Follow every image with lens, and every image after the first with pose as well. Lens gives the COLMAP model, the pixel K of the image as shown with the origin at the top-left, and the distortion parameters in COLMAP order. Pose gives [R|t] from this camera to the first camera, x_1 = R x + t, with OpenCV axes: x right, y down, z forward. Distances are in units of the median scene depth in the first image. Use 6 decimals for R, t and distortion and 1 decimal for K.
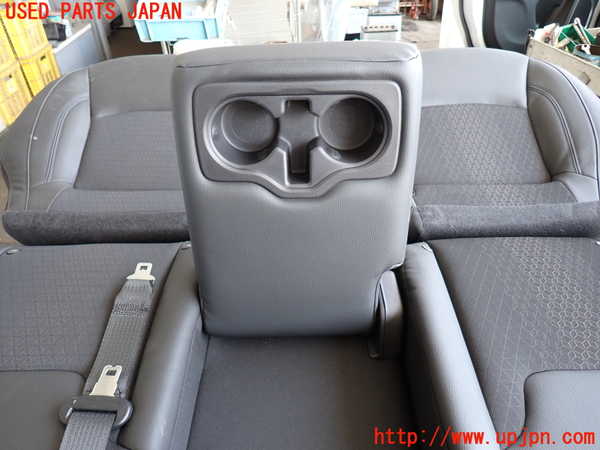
lens RADIAL K [[440.7, 0, 300.0], [0, 440.7, 225.0], [0, 0, 1]] dist [-0.008242, -0.001279]
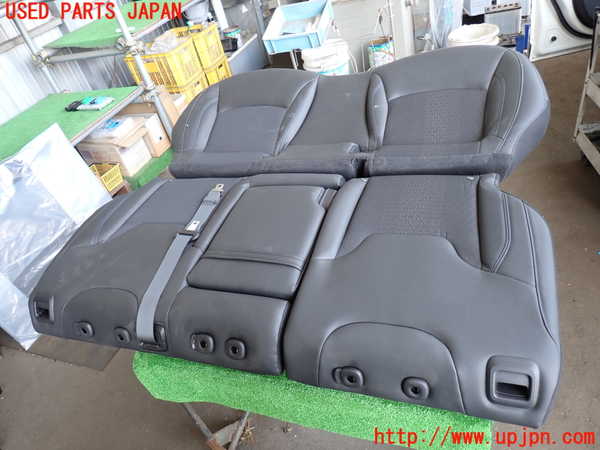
lens RADIAL K [[440.7, 0, 300.0], [0, 440.7, 225.0], [0, 0, 1]] dist [-0.008242, -0.001279]
pose [[0.925247, 0.045261, -0.376655, 0.187774], [-0.031425, 0.998589, 0.042800, 0.043064], [0.378061, -0.027764, 0.925364, -0.186299]]
